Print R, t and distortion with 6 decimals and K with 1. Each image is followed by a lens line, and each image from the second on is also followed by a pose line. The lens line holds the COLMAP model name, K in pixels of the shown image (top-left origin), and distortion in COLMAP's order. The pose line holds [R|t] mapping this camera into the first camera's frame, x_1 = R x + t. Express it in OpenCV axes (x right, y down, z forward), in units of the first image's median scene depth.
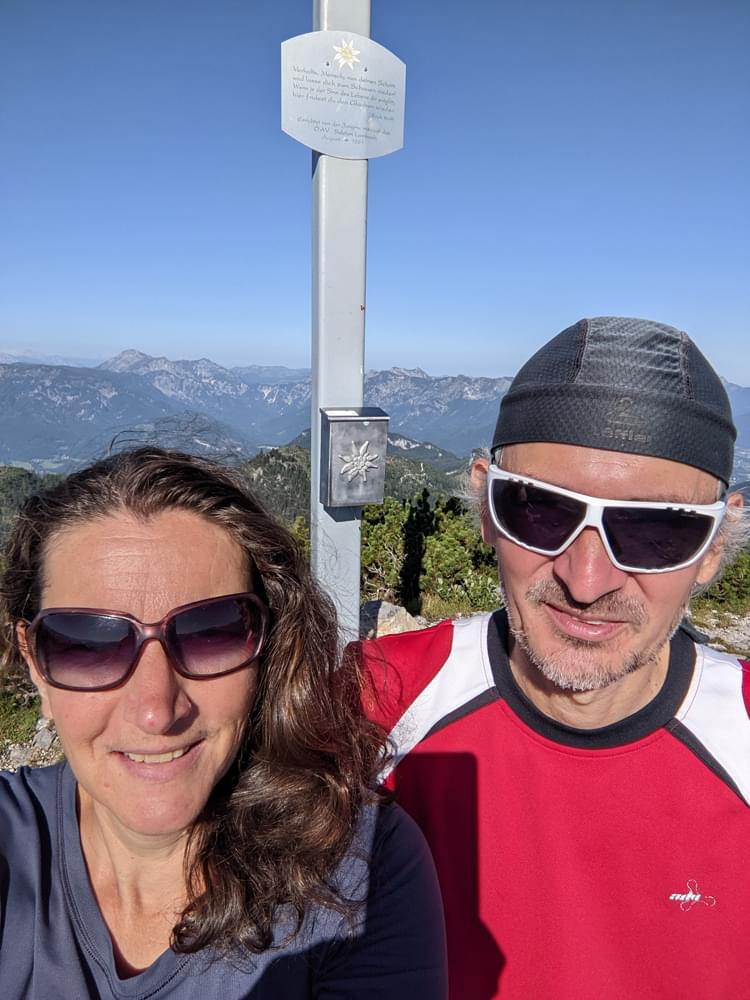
lens RADIAL K [[694.9, 0, 380.7], [0, 694.9, 507.8], [0, 0, 1]] dist [0.030410, -0.020914]
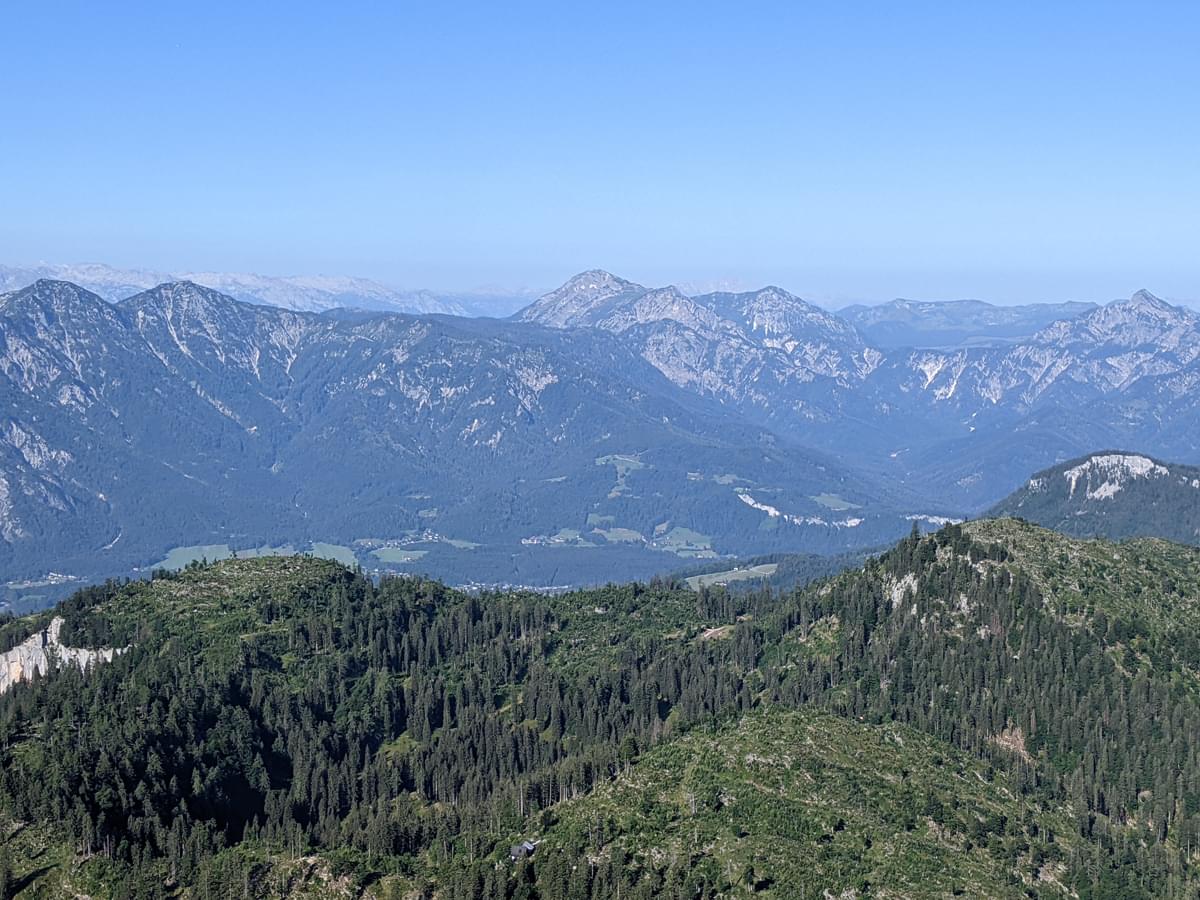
lens RADIAL K [[944.1, 0, 610.7], [0, 944.1, 449.8], [0, 0, 1]] dist [0.059583, -0.088011]
pose [[0.946927, 0.010719, -0.321269, -0.177450], [-0.041719, 0.995089, -0.089764, -0.077826], [0.318729, 0.098404, 0.942724, 0.514063]]
